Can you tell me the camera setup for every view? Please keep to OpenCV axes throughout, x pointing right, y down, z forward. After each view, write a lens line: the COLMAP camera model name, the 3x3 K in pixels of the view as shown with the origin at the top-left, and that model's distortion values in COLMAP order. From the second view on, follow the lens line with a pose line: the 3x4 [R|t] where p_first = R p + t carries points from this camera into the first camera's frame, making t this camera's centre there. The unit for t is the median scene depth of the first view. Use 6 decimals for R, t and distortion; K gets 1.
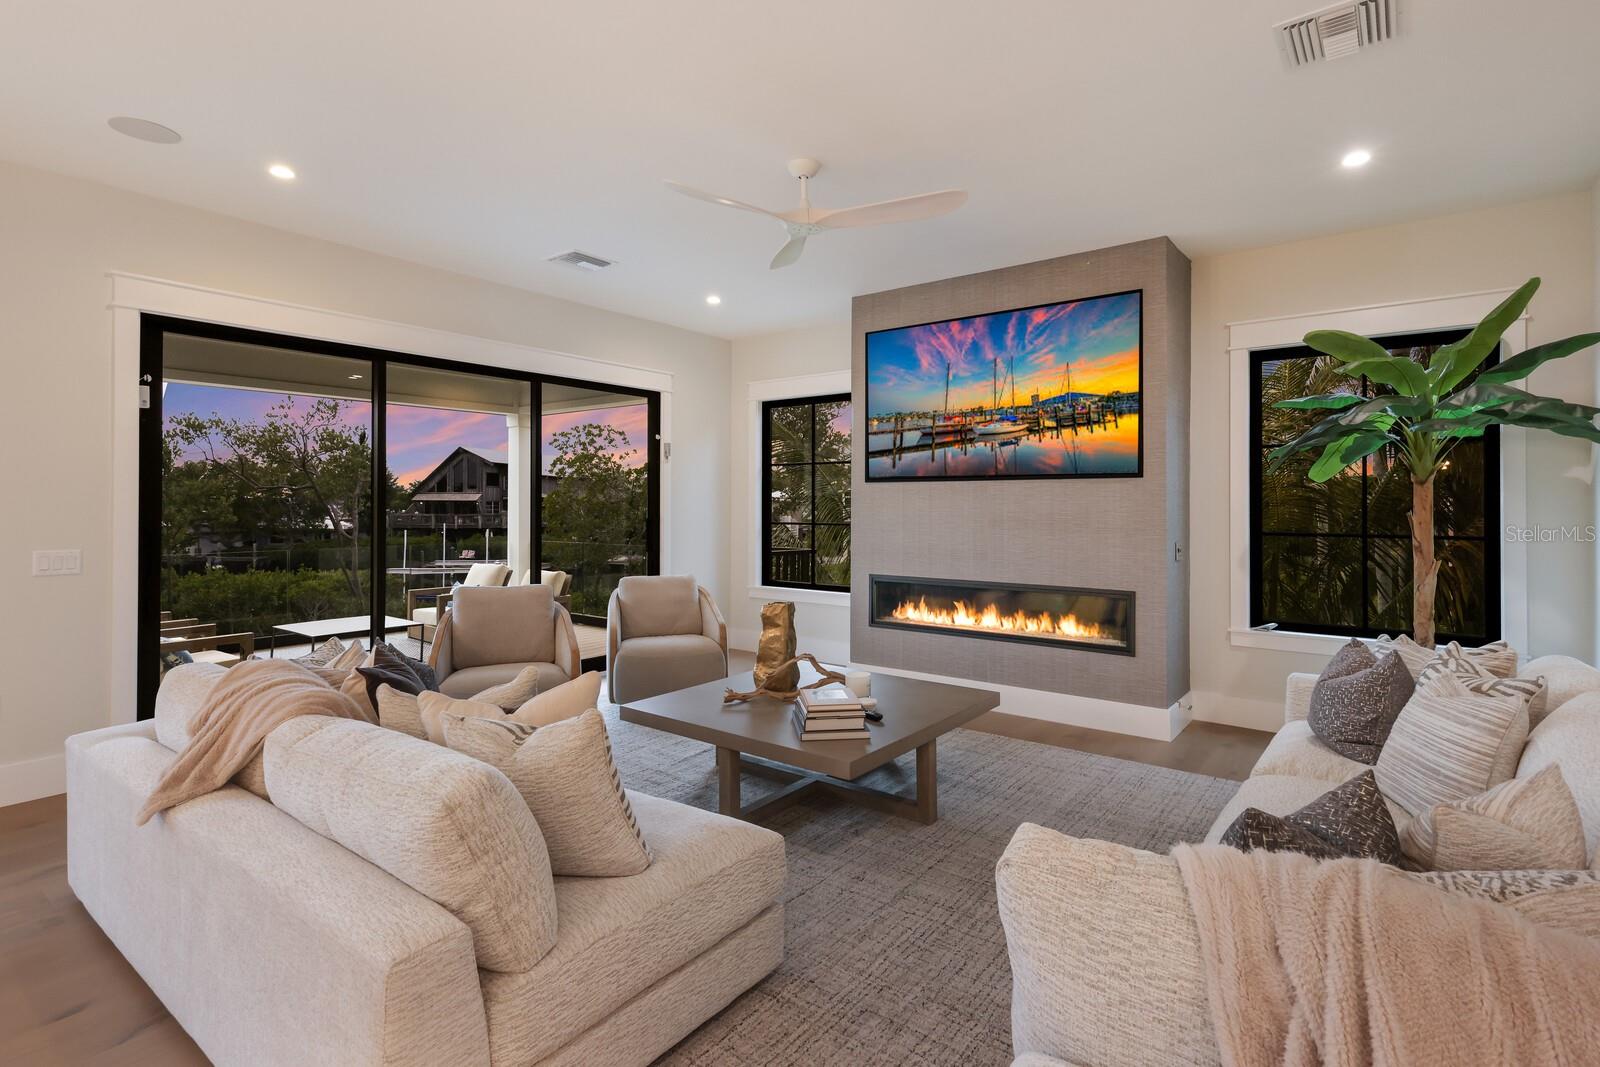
lens RADIAL K [[806.4, 0, 798.3], [0, 806.4, 523.2], [0, 0, 1]] dist [0.003675, -0.000036]
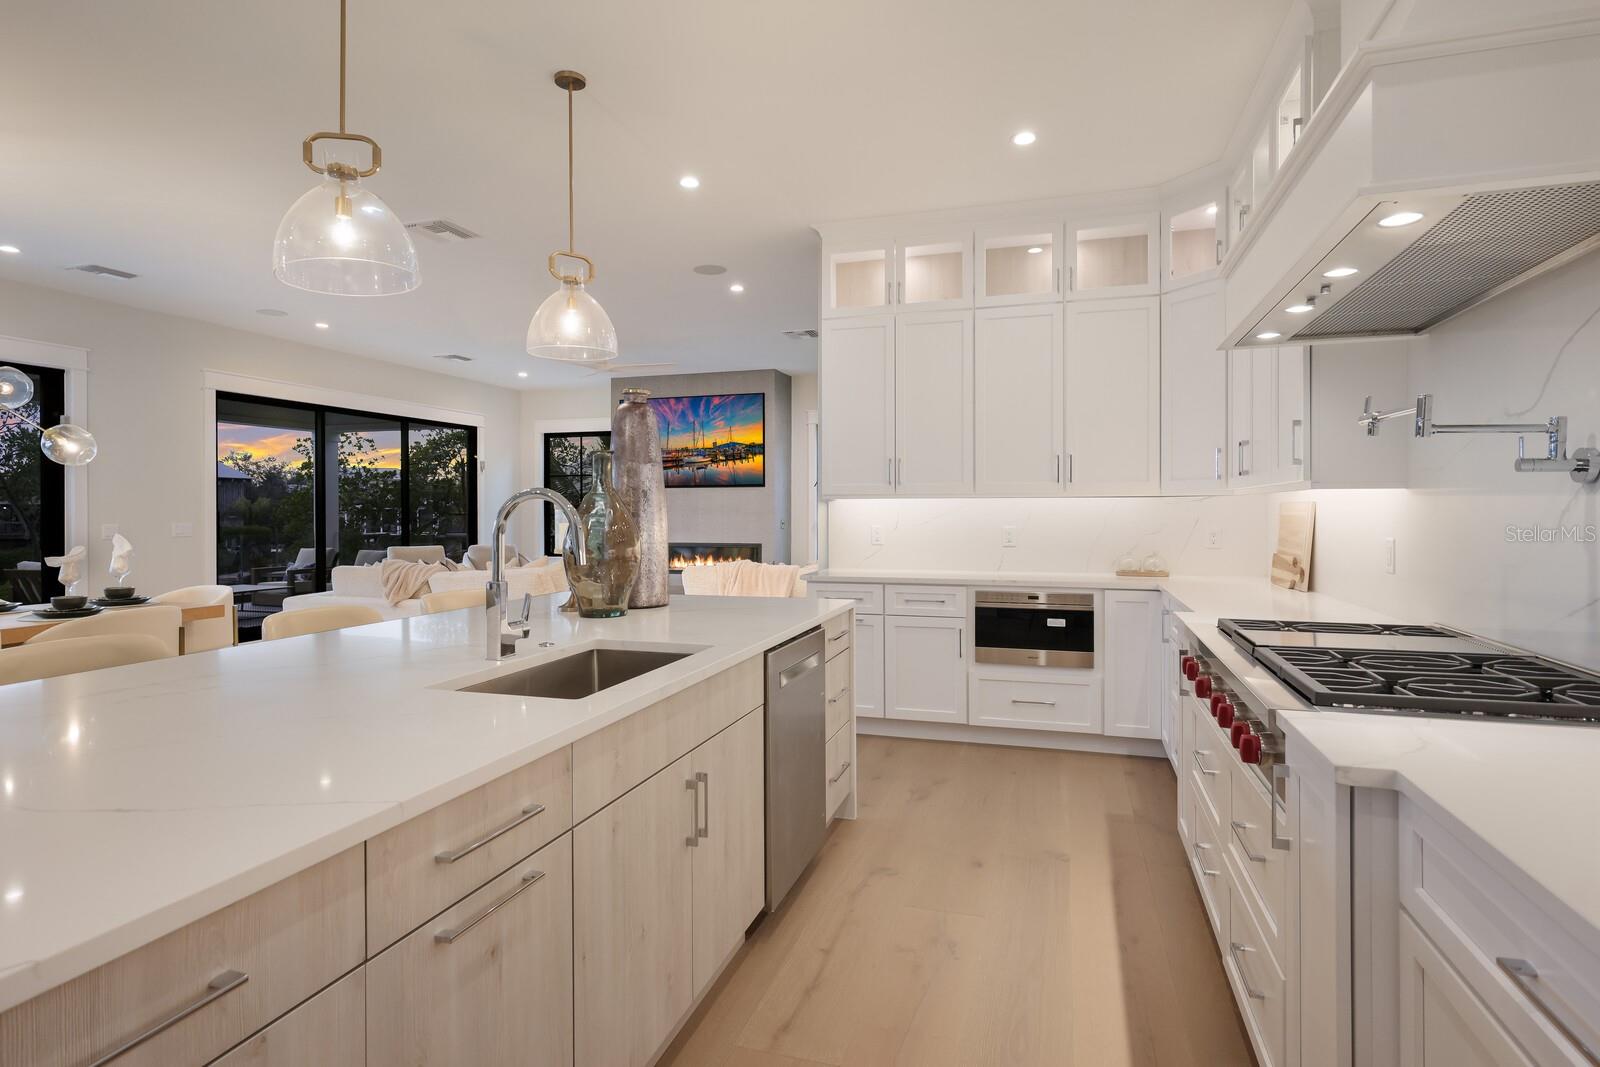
lens RADIAL K [[806.4, 0, 800.3], [0, 806.4, 526.8], [0, 0, 1]] dist [0.003675, -0.000036]
pose [[0.939989, -0.012663, 0.340969, -0.166339], [0.012497, 0.999918, 0.002682, 0.037004], [-0.340975, 0.001740, 0.940071, -0.852406]]
